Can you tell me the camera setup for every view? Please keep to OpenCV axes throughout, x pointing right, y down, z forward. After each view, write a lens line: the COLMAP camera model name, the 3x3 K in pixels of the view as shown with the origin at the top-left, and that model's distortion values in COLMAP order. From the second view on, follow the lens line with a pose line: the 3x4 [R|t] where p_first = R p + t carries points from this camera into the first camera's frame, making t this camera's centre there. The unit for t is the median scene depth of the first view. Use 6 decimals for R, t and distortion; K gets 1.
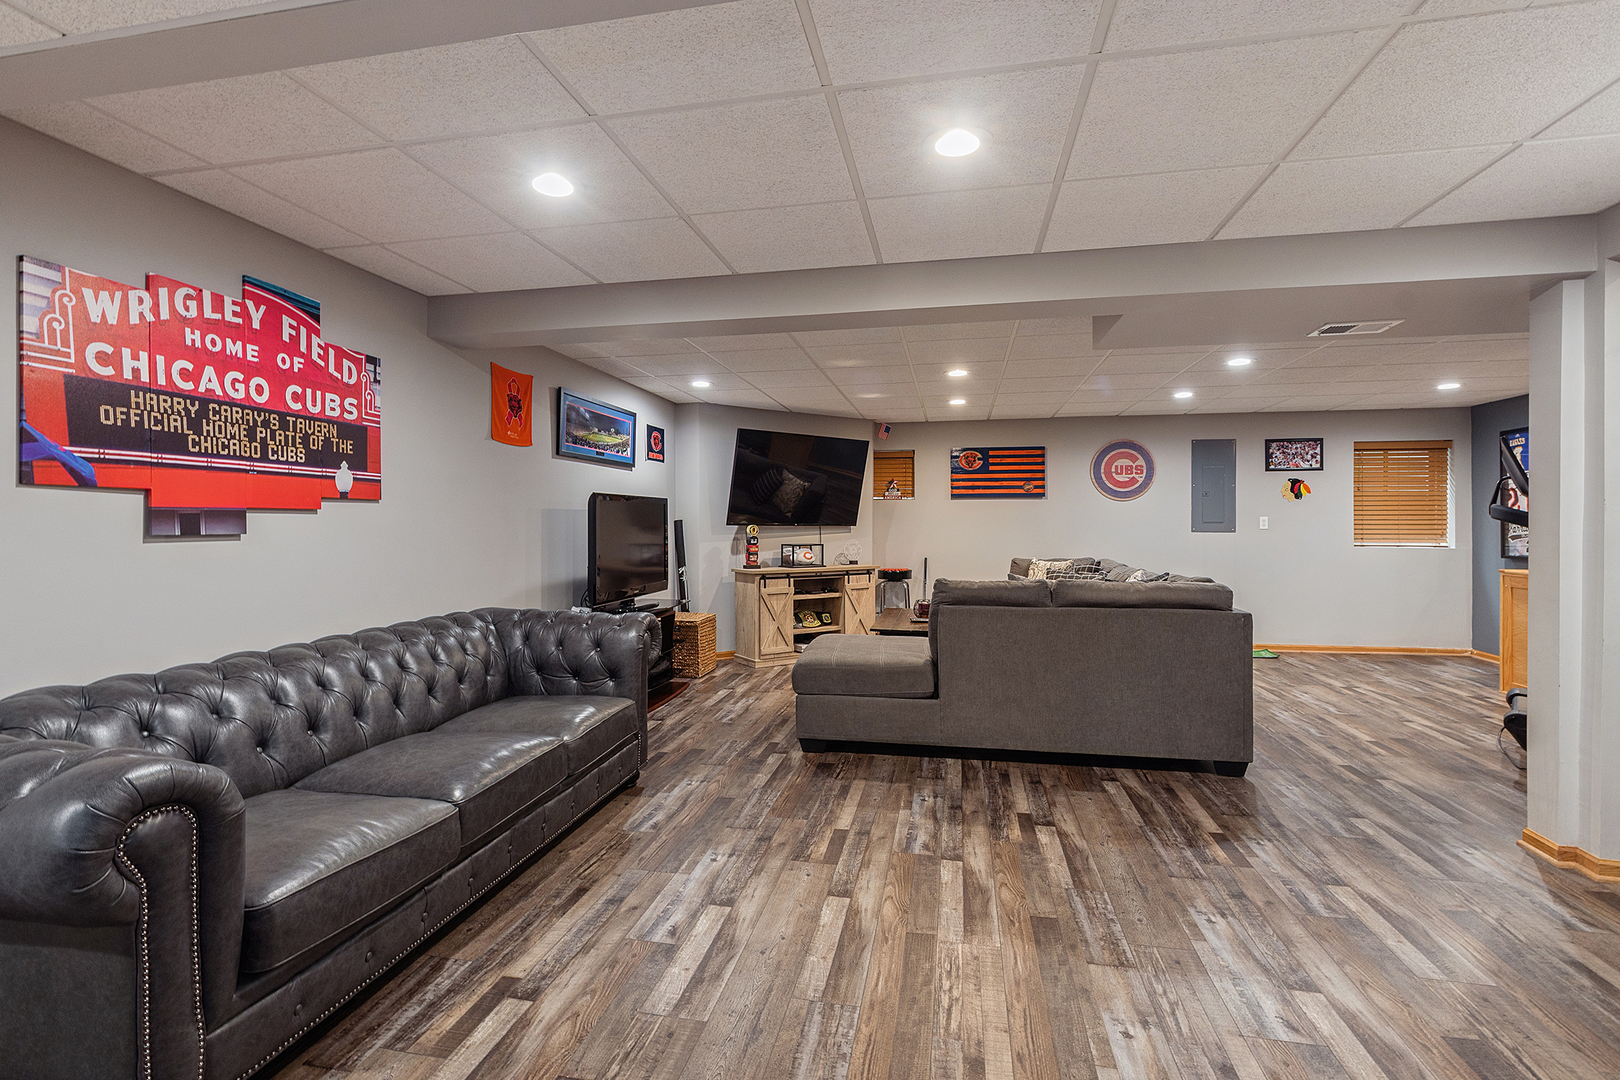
lens RADIAL K [[723.1, 0, 810.0], [0, 723.1, 540.0], [0, 0, 1]] dist [0.015450, -0.000307]
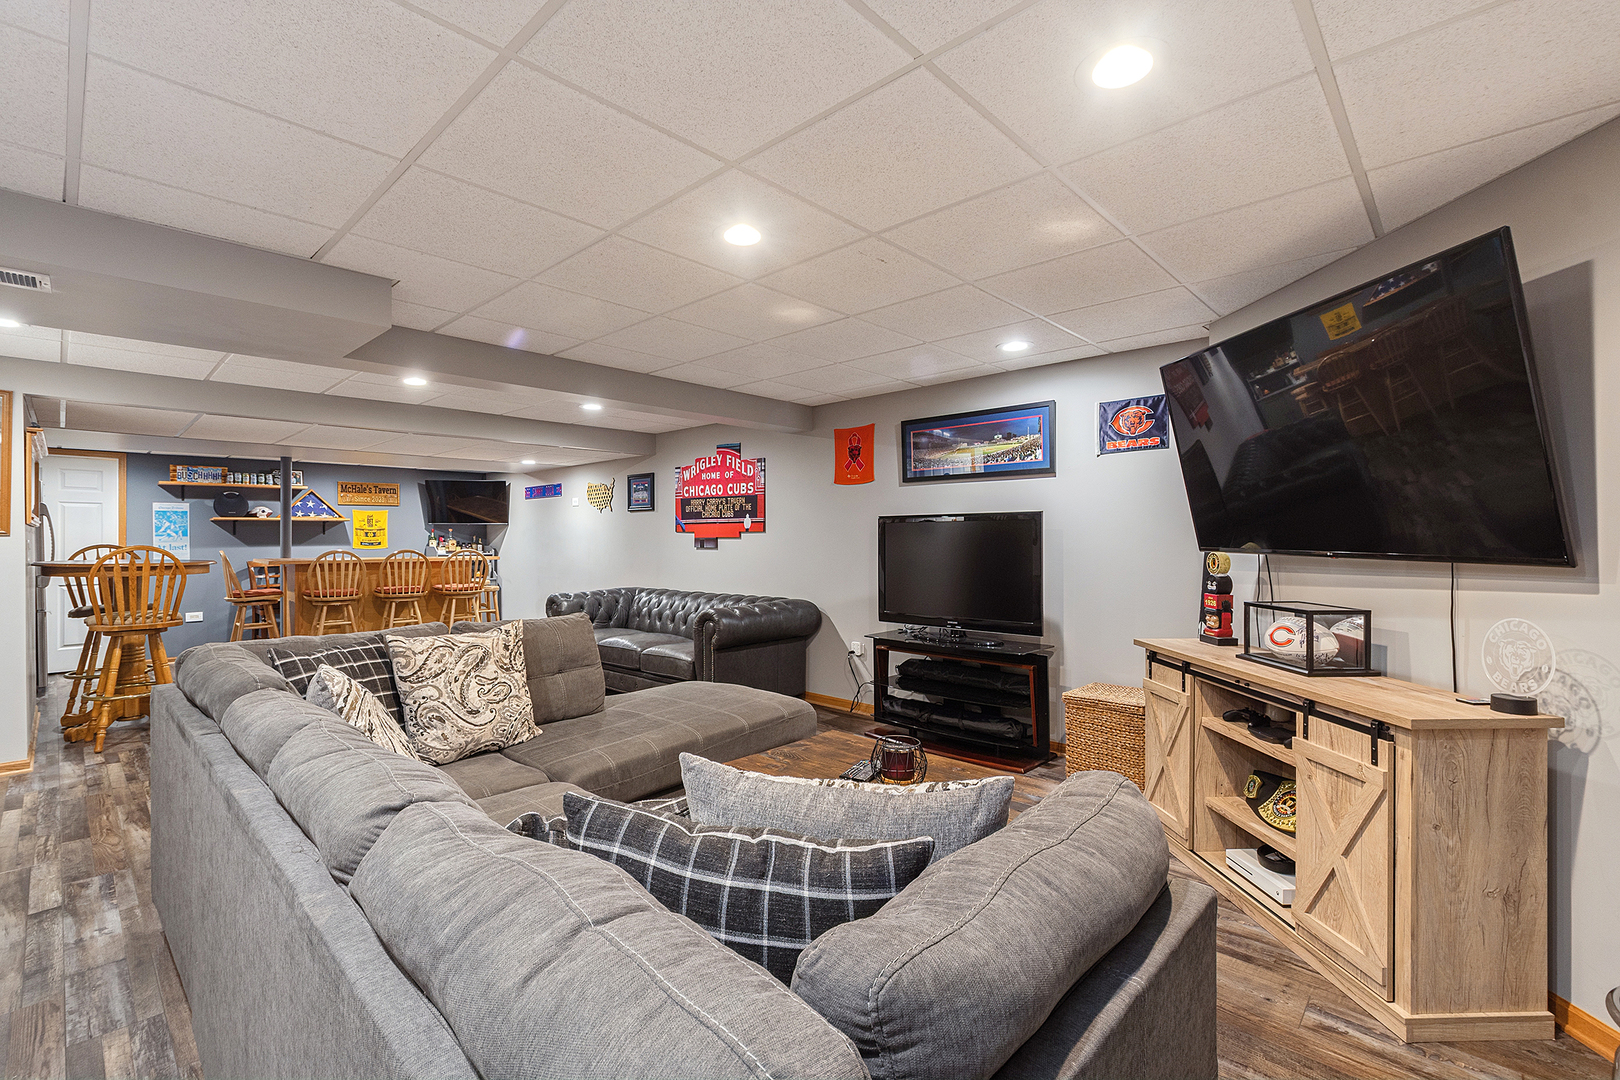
lens RADIAL K [[723.1, 0, 810.0], [0, 723.1, 540.0], [0, 0, 1]] dist [0.015450, -0.000307]
pose [[-0.526444, 0.004866, -0.850196, 1.185023], [-0.016568, 0.999735, 0.015981, -0.080836], [0.850049, 0.022499, -0.526223, 2.597444]]
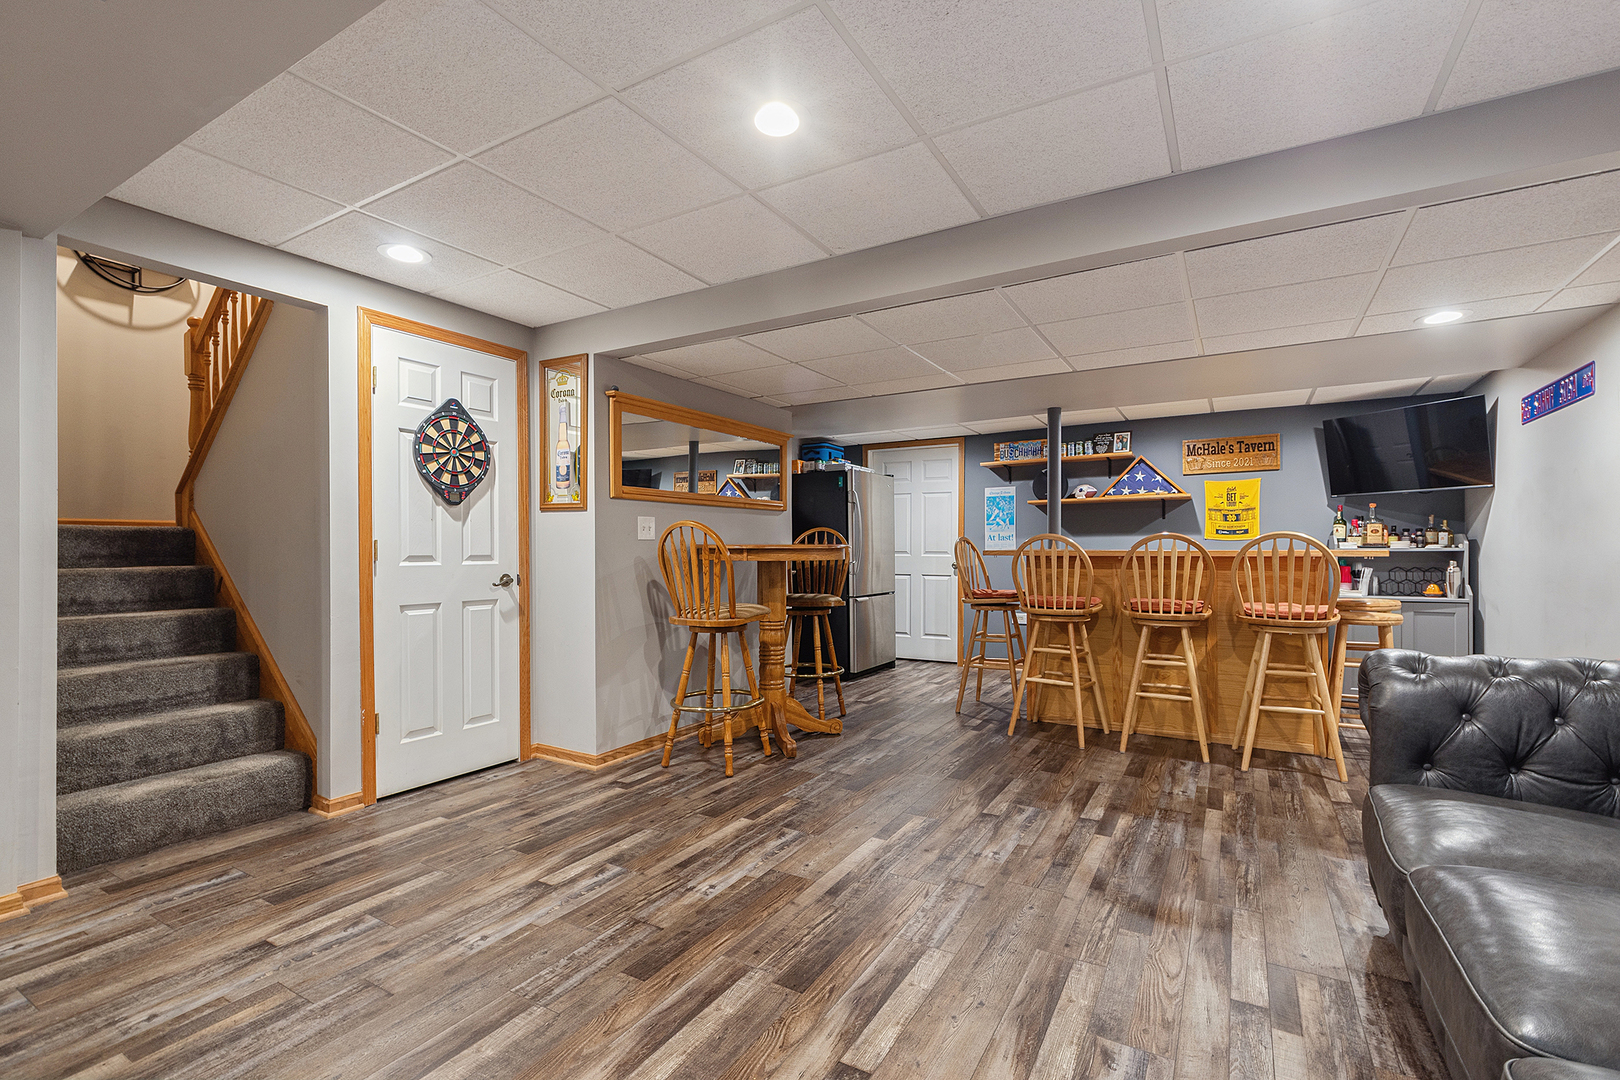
lens RADIAL K [[723.1, 0, 810.0], [0, 723.1, 540.0], [0, 0, 1]] dist [0.015450, -0.000307]
pose [[-0.943514, 0.008749, 0.331218, -0.135243], [0.012285, 0.999888, 0.008584, 0.013849], [-0.331106, 0.012168, -0.943515, 1.546713]]
